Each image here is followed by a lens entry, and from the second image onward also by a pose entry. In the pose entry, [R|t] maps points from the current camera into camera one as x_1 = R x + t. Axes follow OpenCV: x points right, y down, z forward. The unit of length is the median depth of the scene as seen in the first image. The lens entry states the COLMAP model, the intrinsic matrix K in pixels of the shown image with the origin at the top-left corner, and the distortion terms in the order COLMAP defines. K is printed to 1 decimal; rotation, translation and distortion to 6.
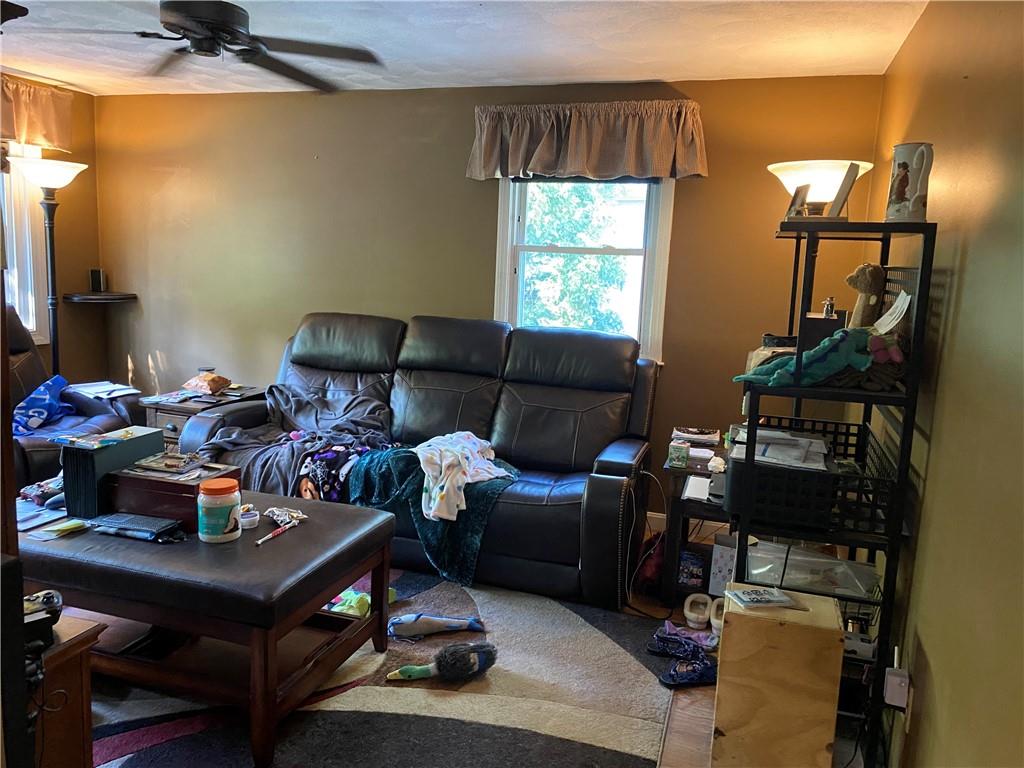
lens RADIAL K [[772.4, 0, 508.6], [0, 772.4, 387.7], [0, 0, 1]] dist [-0.000859, -0.010367]
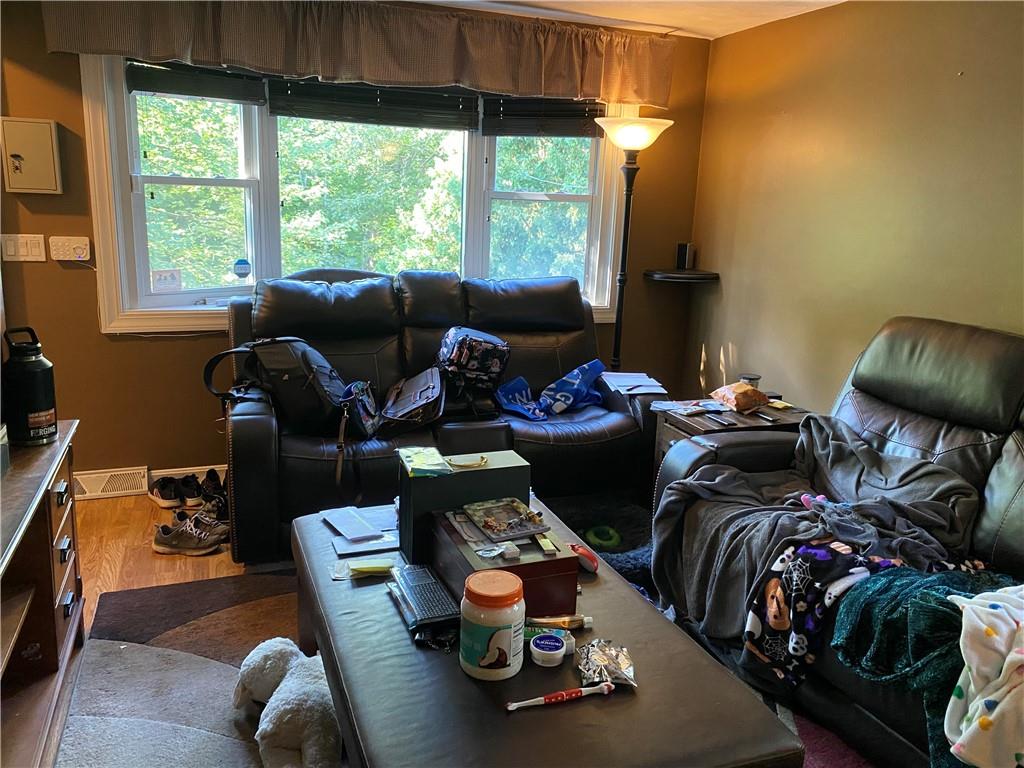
lens RADIAL K [[772.4, 0, 508.6], [0, 772.4, 387.7], [0, 0, 1]] dist [-0.000859, -0.010367]
pose [[0.625171, 0.161452, -0.763607, 0.048215], [-0.143355, 0.985479, 0.090998, -0.053164], [0.767210, 0.052578, 0.639237, 0.362324]]
